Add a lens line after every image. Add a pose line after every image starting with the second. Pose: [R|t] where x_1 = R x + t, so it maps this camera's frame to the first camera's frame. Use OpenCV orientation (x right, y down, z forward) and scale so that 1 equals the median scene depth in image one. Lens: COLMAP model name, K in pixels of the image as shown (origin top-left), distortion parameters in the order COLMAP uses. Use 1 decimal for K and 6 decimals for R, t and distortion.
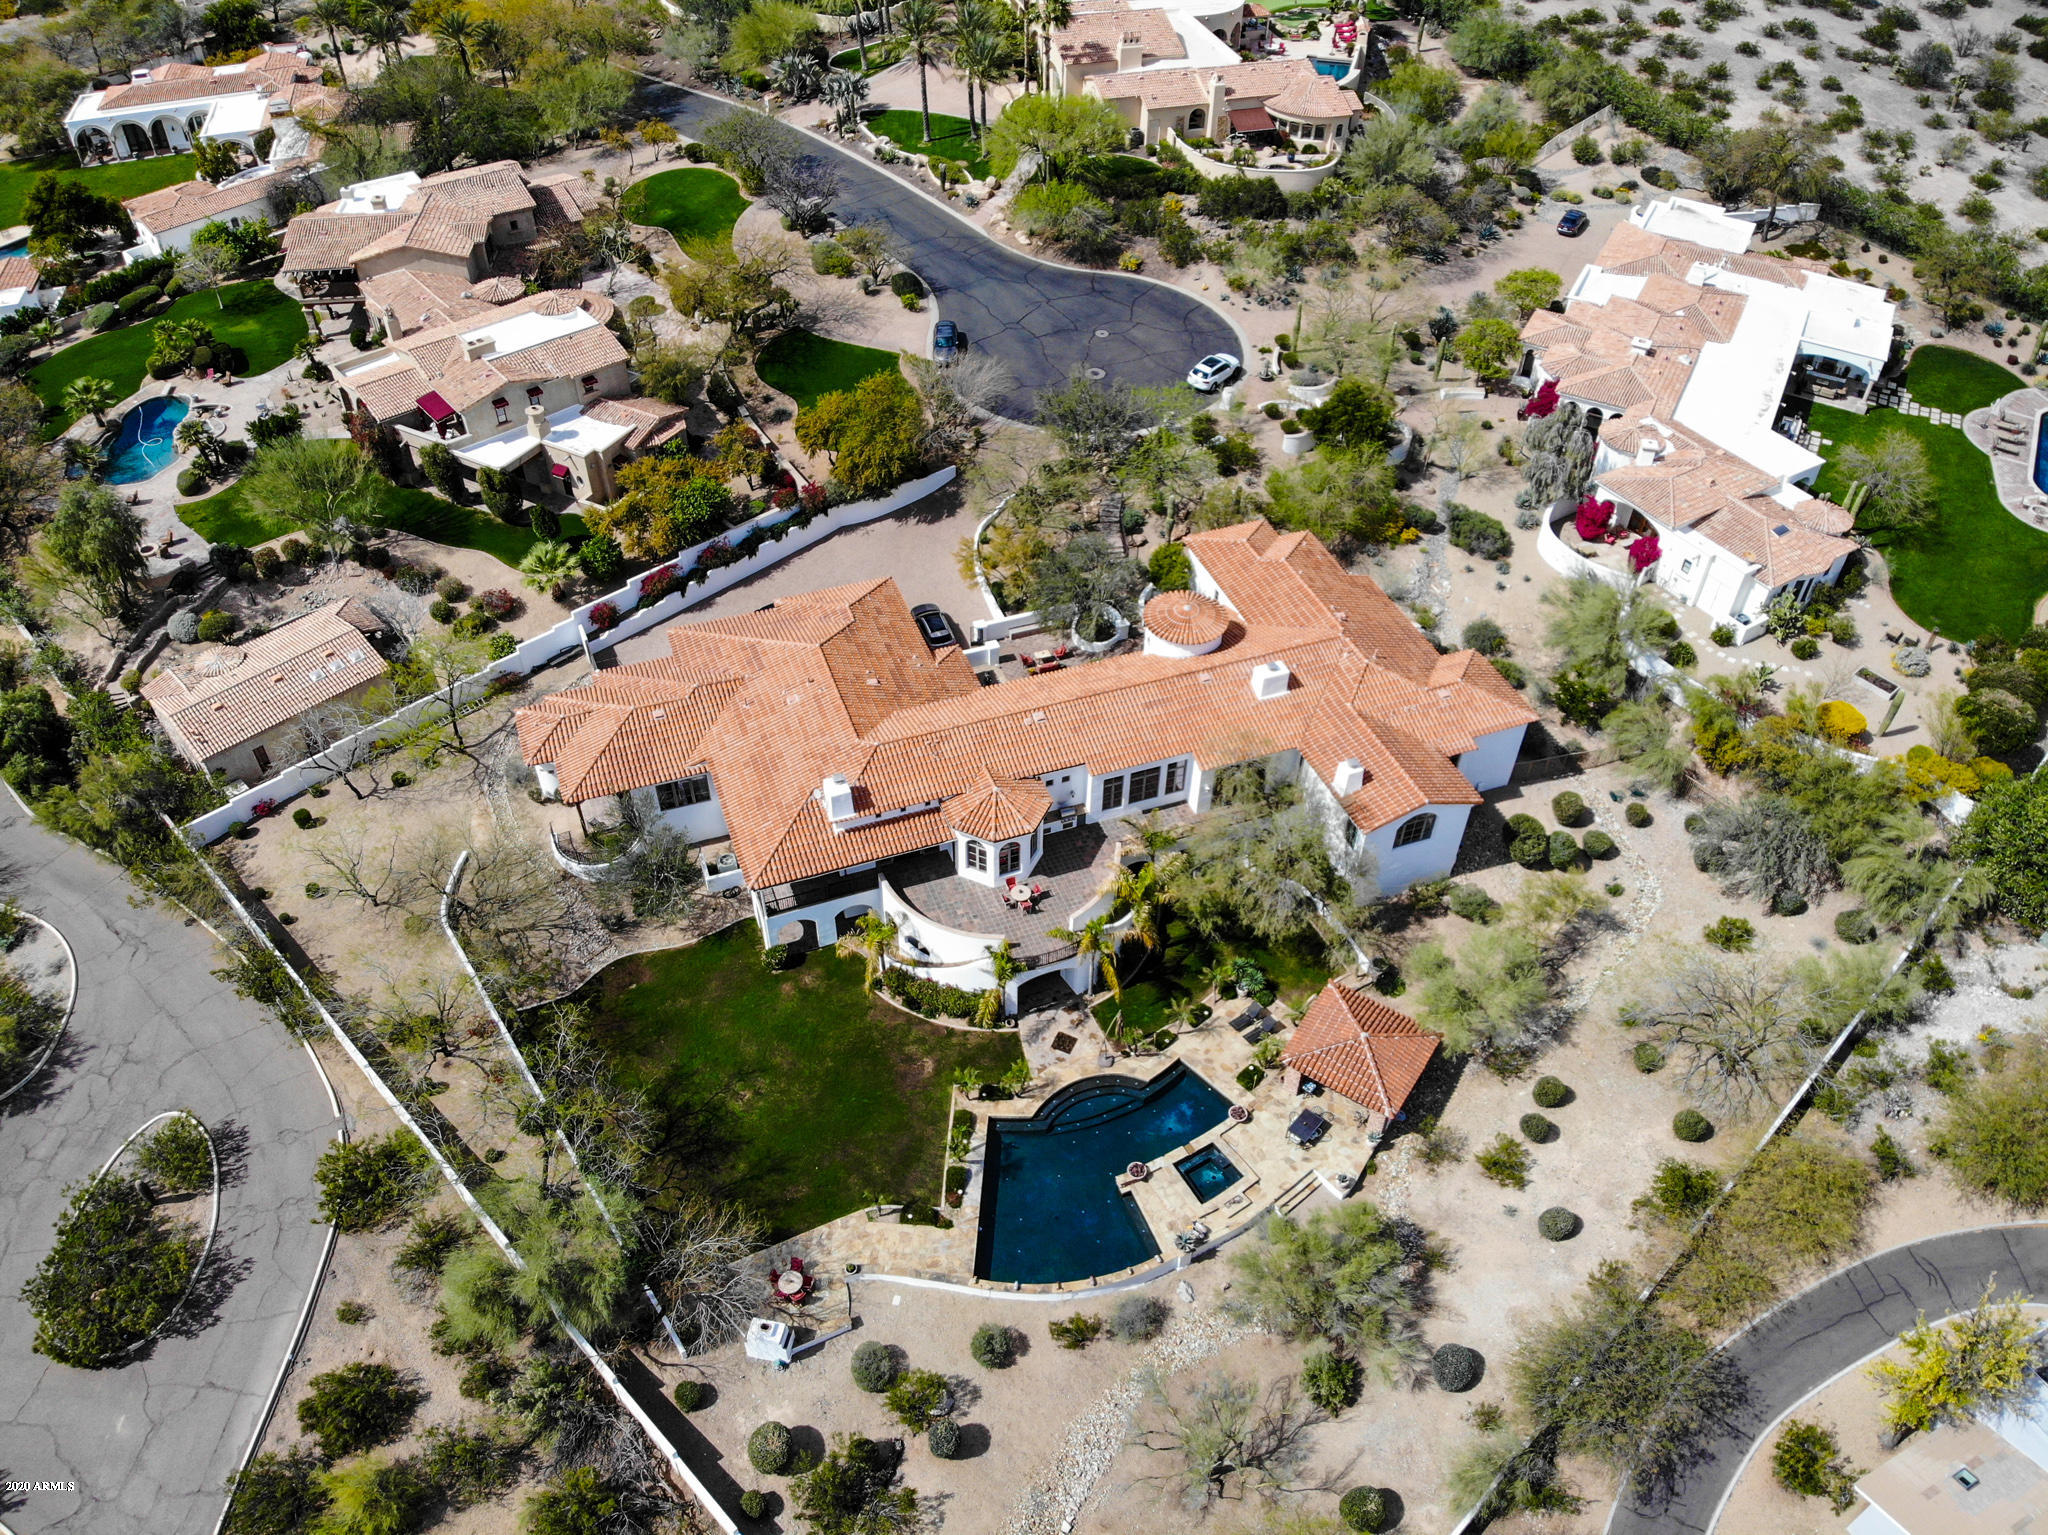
lens RADIAL K [[1530.2, 0, 1024.0], [0, 1530.2, 767.5], [0, 0, 1]] dist [0.051034, -0.173592]
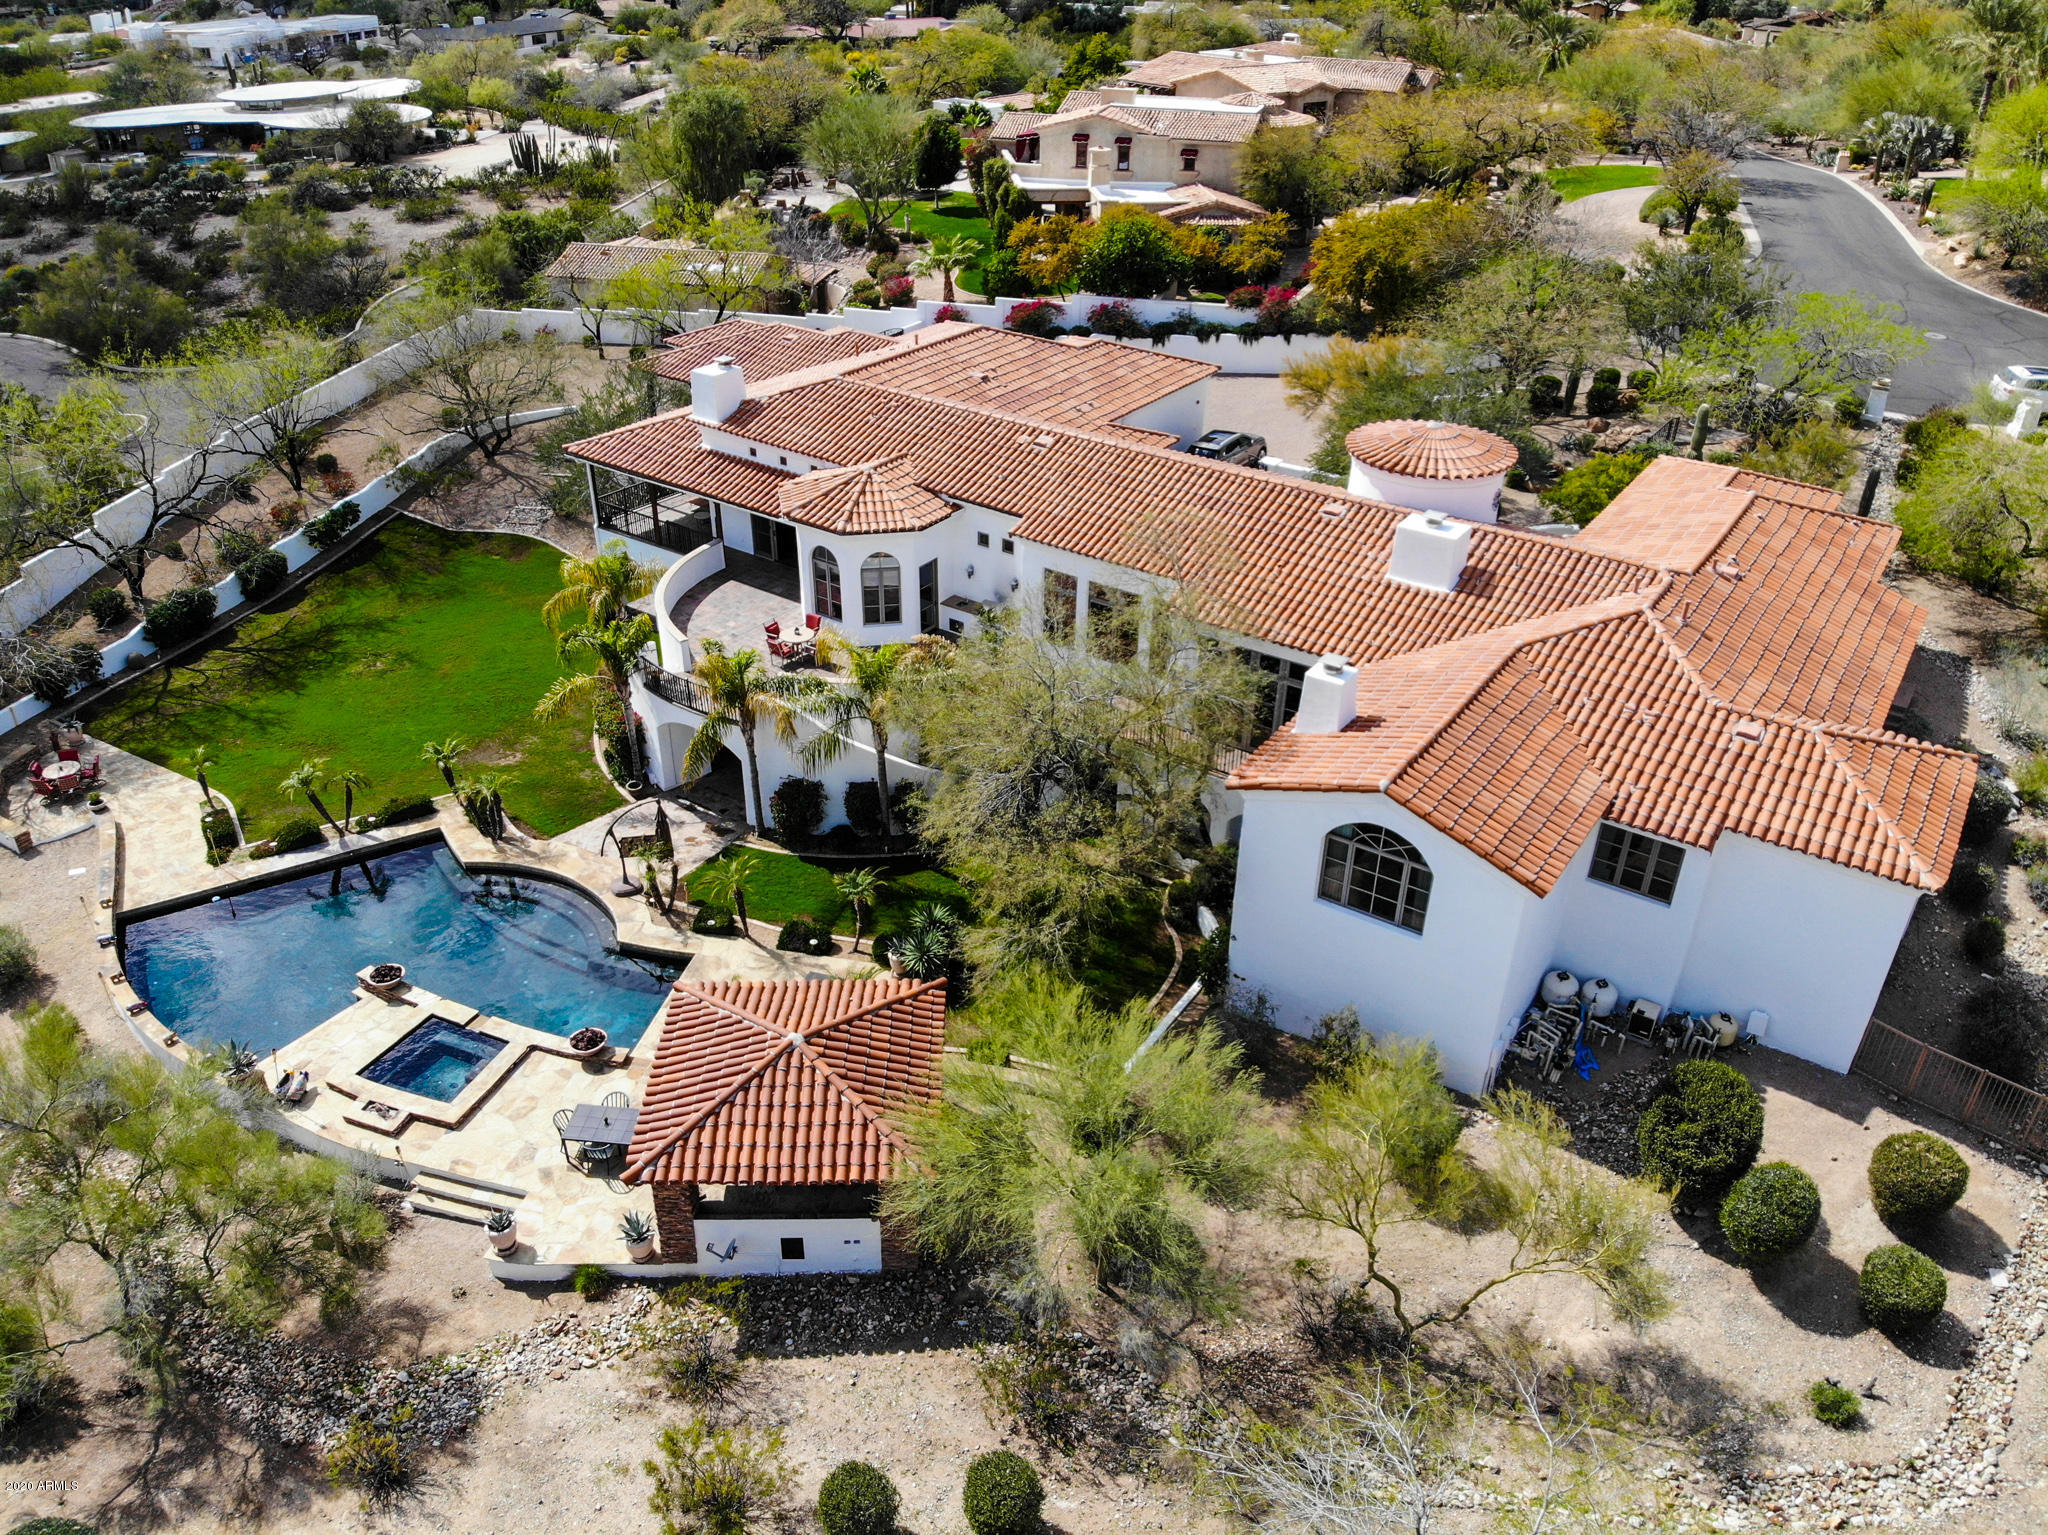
lens RADIAL K [[1525.9, 0, 1020.9], [0, 1525.9, 779.2], [0, 0, 1]] dist [0.060045, -0.183310]
pose [[0.569223, 0.417089, -0.708536, 0.419417], [-0.569936, 0.821291, 0.025589, 0.054871], [0.592586, 0.389254, 0.705211, 0.567725]]
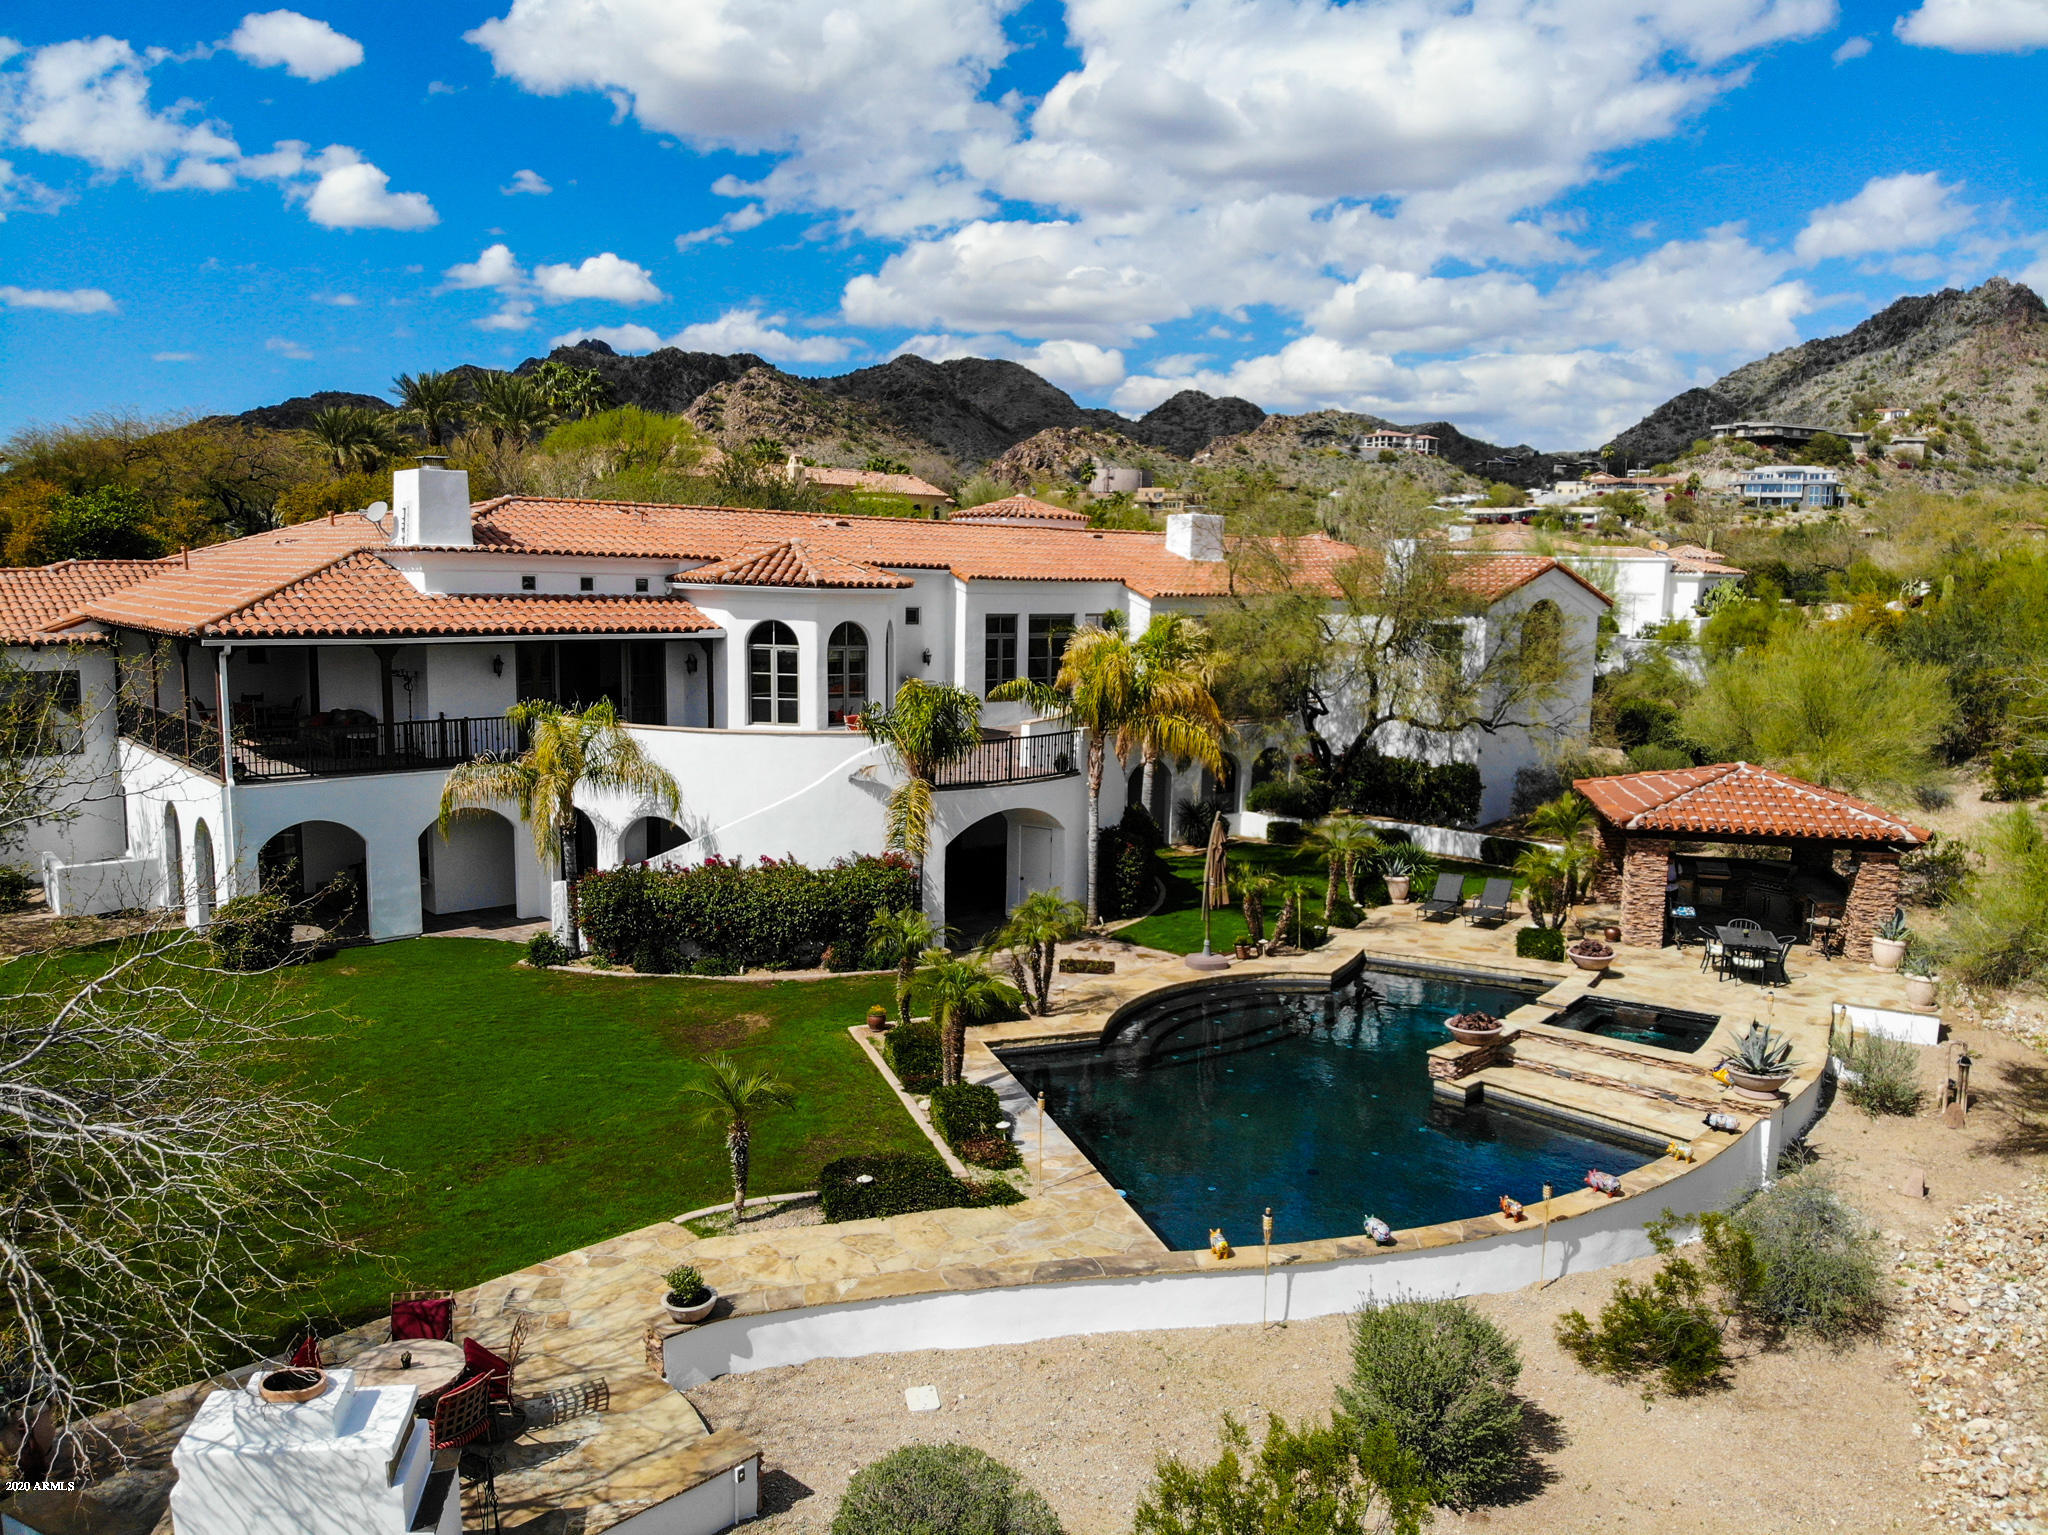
lens RADIAL K [[1514.8, 0, 1031.5], [0, 1514.8, 787.7], [0, 0, 1]] dist [0.076279, -0.205808]
pose [[0.930832, -0.042321, 0.362990, -0.105189], [0.243987, 0.811446, -0.531062, 0.290197], [-0.272071, 0.582894, 0.765645, 0.573734]]
